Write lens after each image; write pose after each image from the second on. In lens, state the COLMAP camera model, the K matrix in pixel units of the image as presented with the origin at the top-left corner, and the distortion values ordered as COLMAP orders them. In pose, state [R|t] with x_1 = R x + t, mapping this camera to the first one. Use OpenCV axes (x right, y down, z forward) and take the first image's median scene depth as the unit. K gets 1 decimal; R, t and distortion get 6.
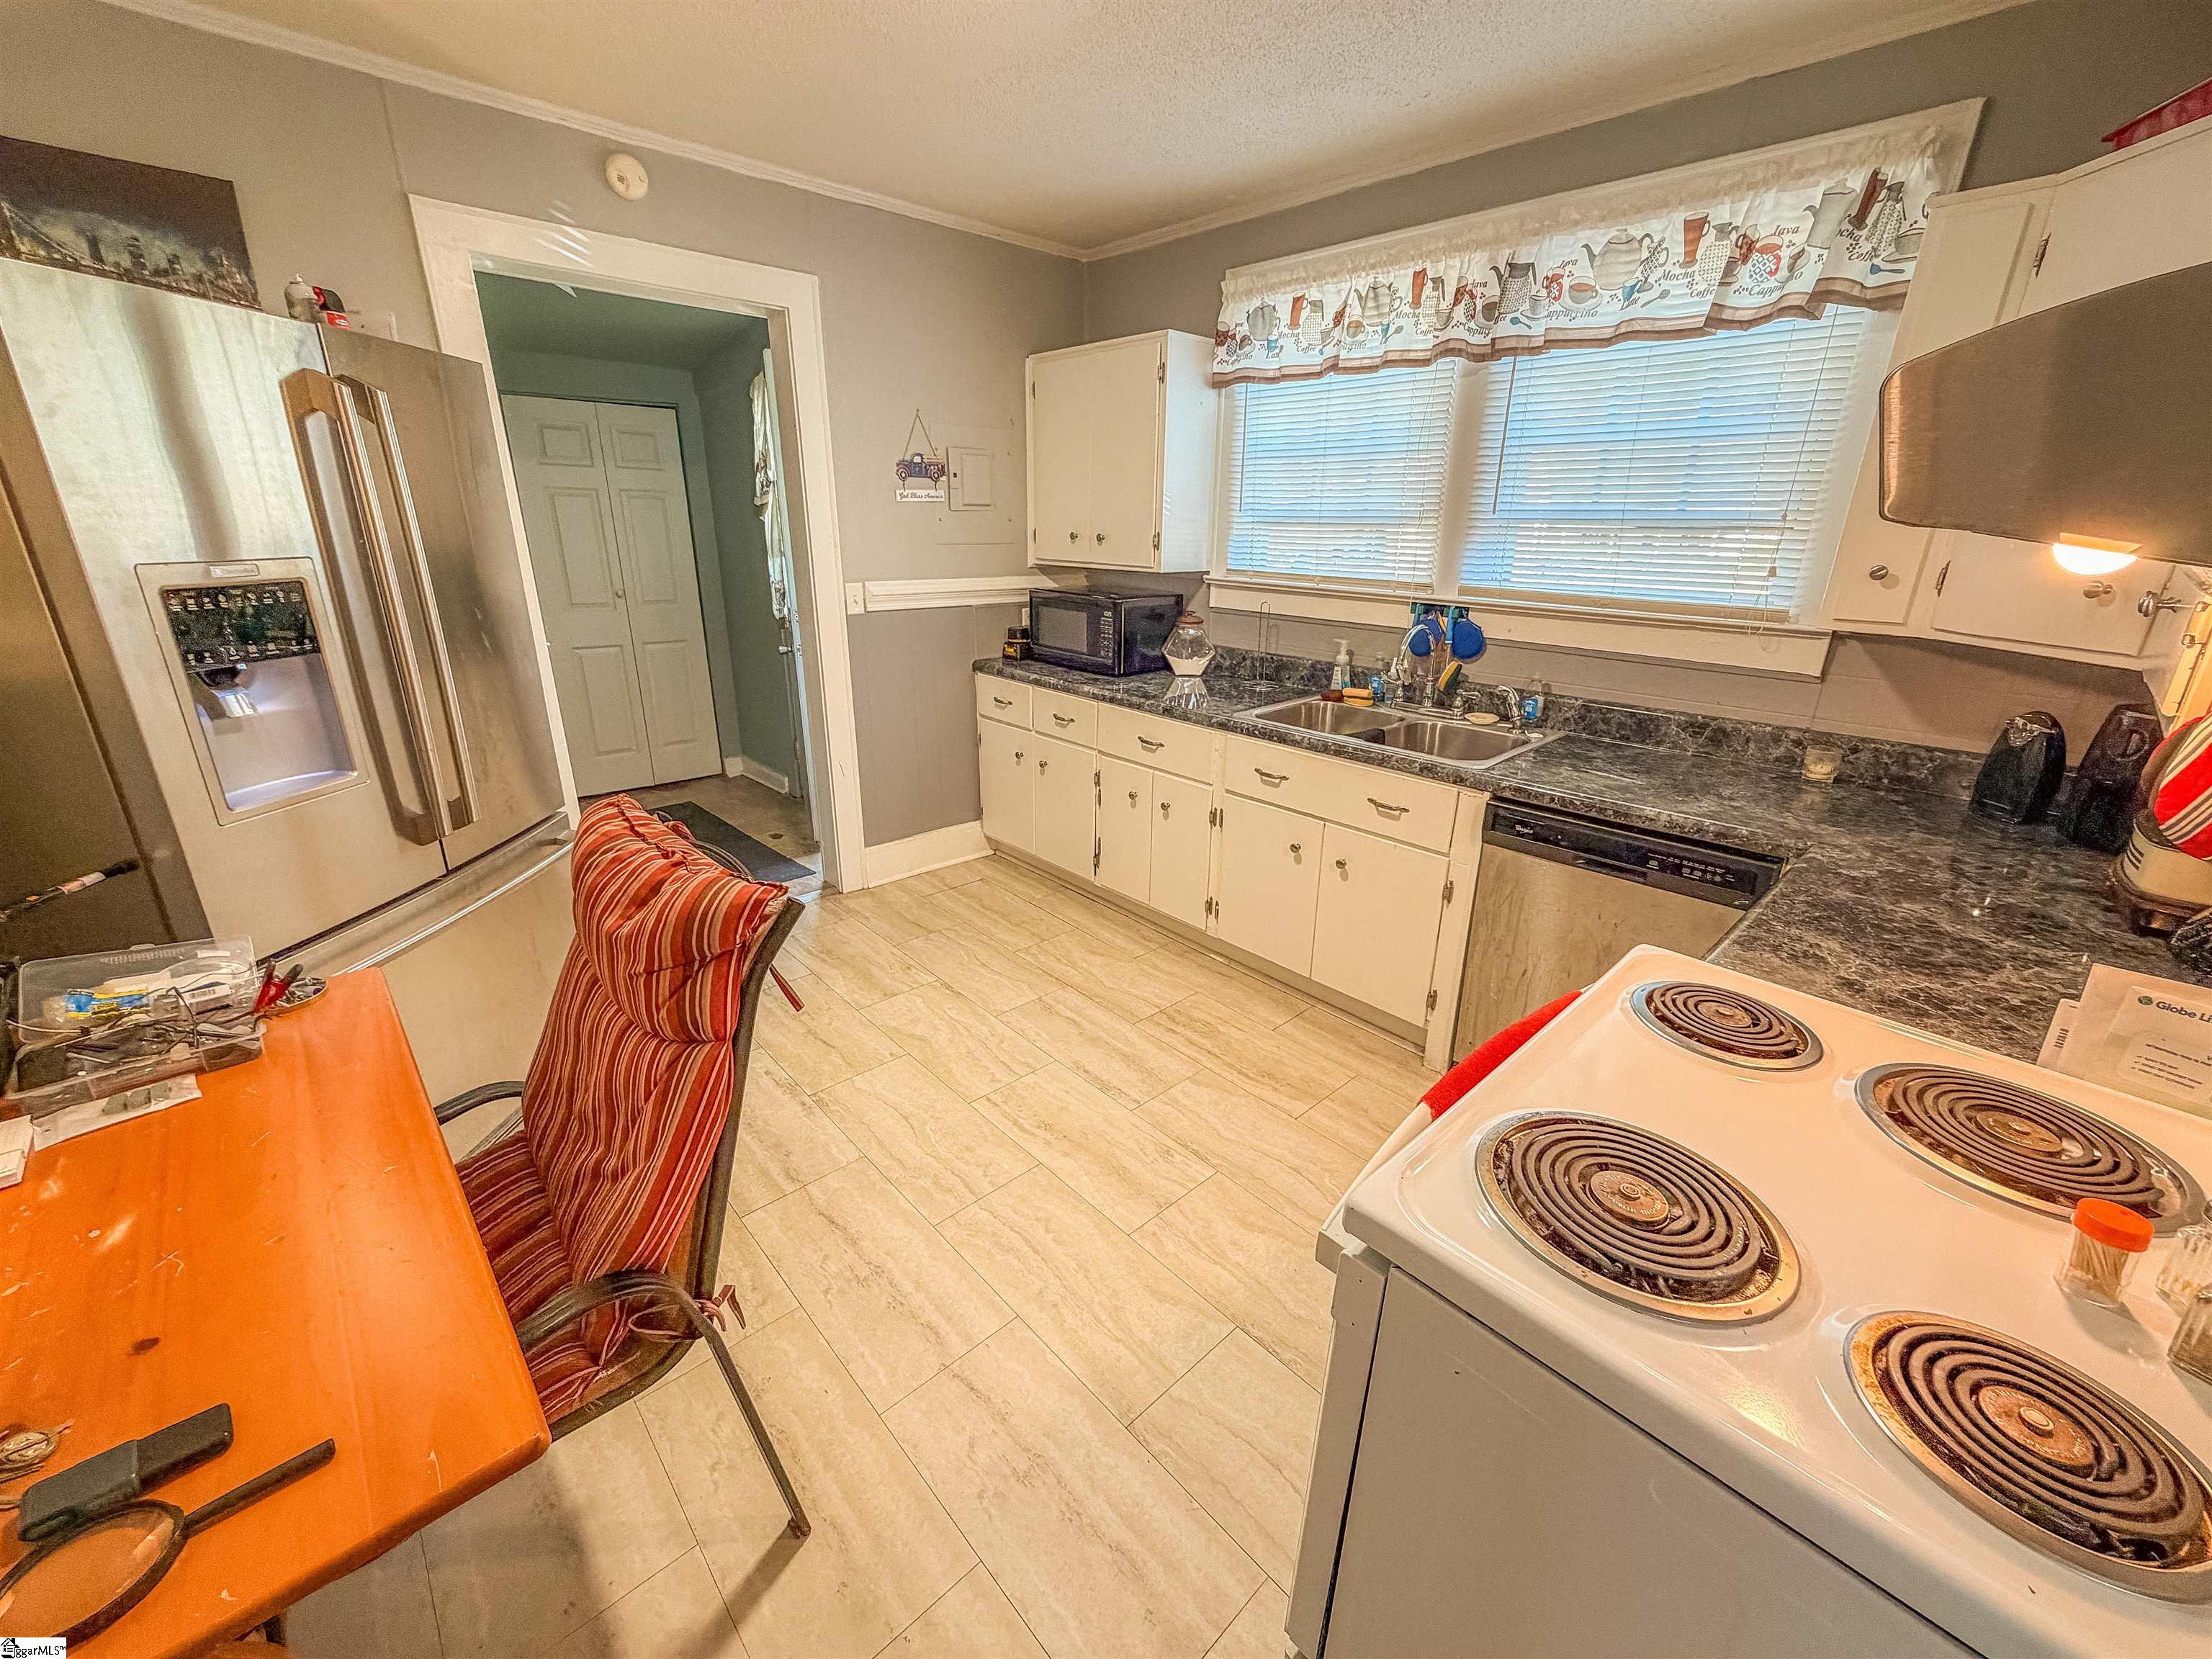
lens RADIAL K [[884.6, 0, 1108.1], [0, 884.6, 828.5], [0, 0, 1]] dist [0.001947, 0.000584]
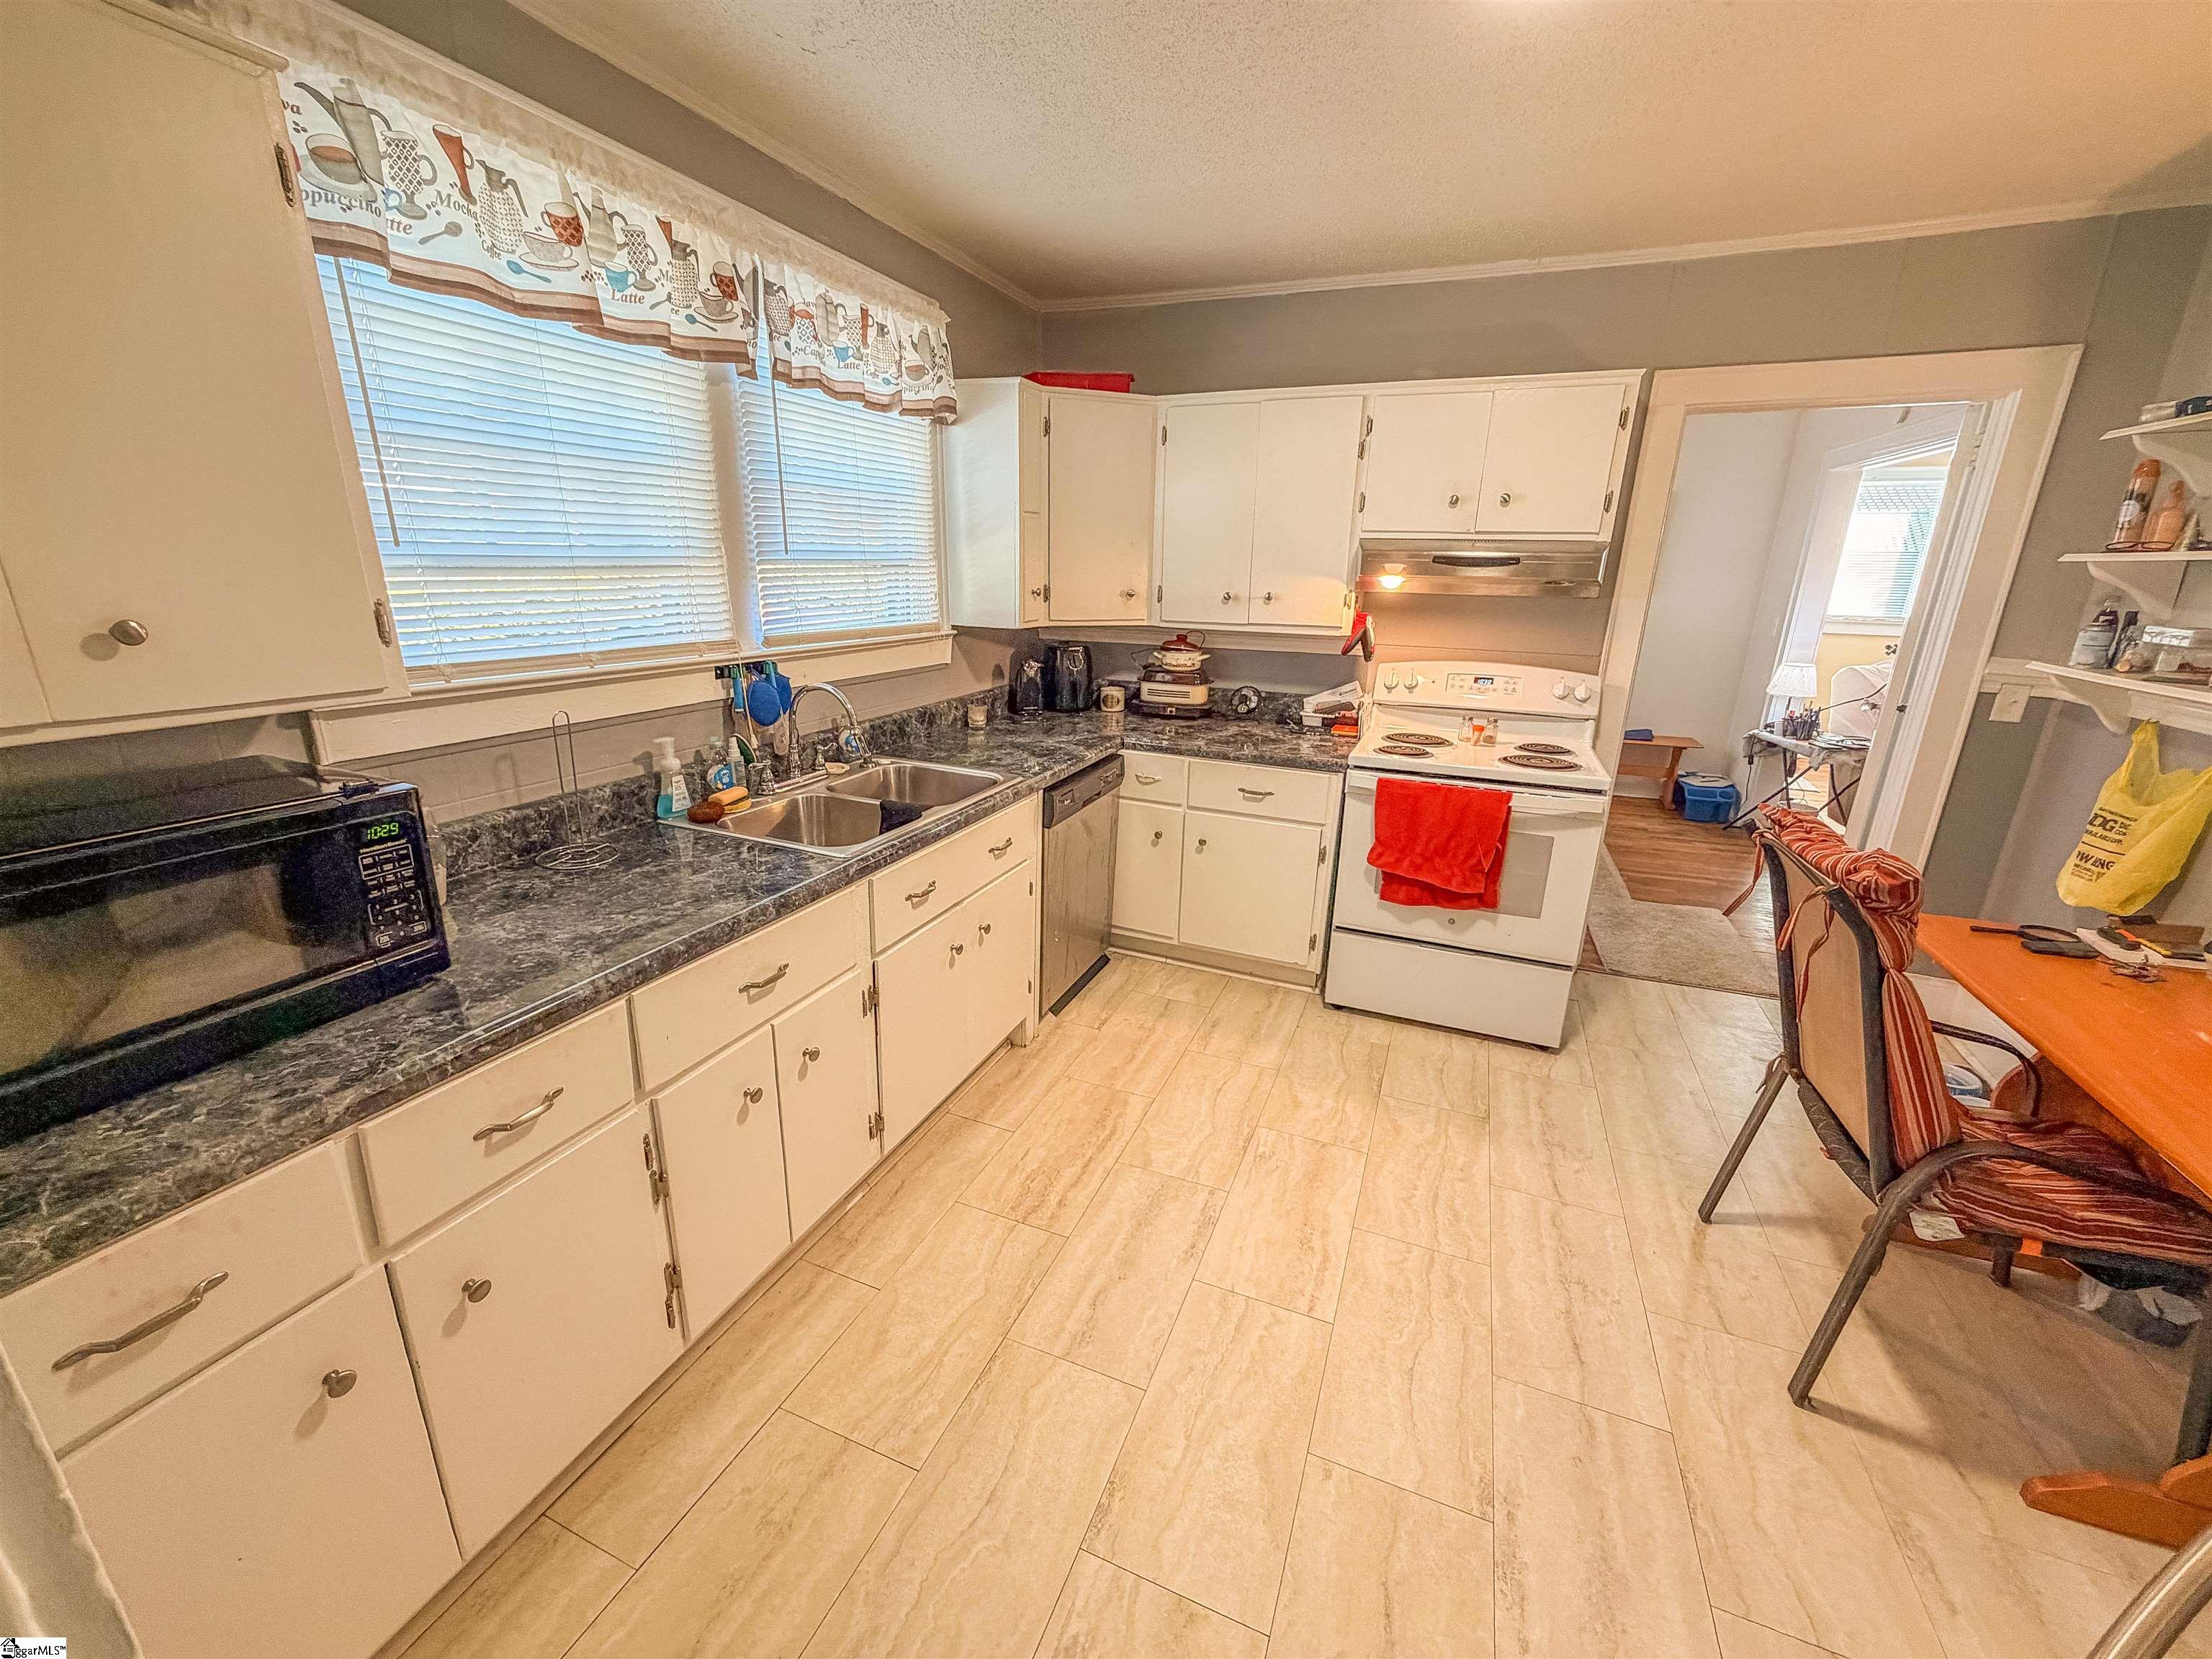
lens RADIAL K [[884.6, 0, 1105.3], [0, 884.6, 825.1], [0, 0, 1]] dist [0.001947, 0.000584]
pose [[-0.415851, -0.285688, 0.863395, -0.527885], [0.275538, 0.865175, 0.418989, -0.383862], [-0.866687, 0.412135, -0.281066, 1.030470]]
